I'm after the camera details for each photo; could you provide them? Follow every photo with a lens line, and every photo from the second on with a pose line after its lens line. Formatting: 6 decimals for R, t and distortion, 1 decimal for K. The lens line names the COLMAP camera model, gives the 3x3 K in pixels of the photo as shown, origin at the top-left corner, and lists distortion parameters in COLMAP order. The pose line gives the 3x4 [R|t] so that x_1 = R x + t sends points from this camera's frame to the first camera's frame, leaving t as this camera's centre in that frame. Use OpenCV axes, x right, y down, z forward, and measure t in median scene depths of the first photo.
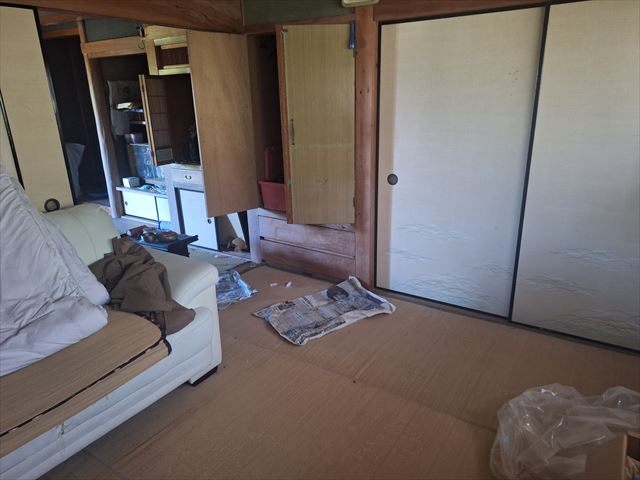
lens RADIAL K [[449.5, 0, 320.3], [0, 449.5, 239.2], [0, 0, 1]] dist [0.027471, -0.003106]
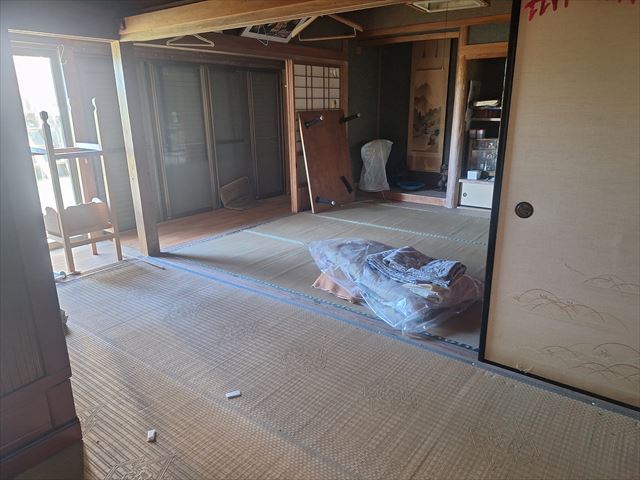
lens RADIAL K [[449.5, 0, 320.4], [0, 449.5, 240.7], [0, 0, 1]] dist [0.027471, -0.003106]
pose [[0.998621, 0.025980, -0.045623, -0.733763], [-0.027253, 0.999250, -0.027511, 0.069396], [0.044874, 0.028717, 0.998580, -0.078929]]
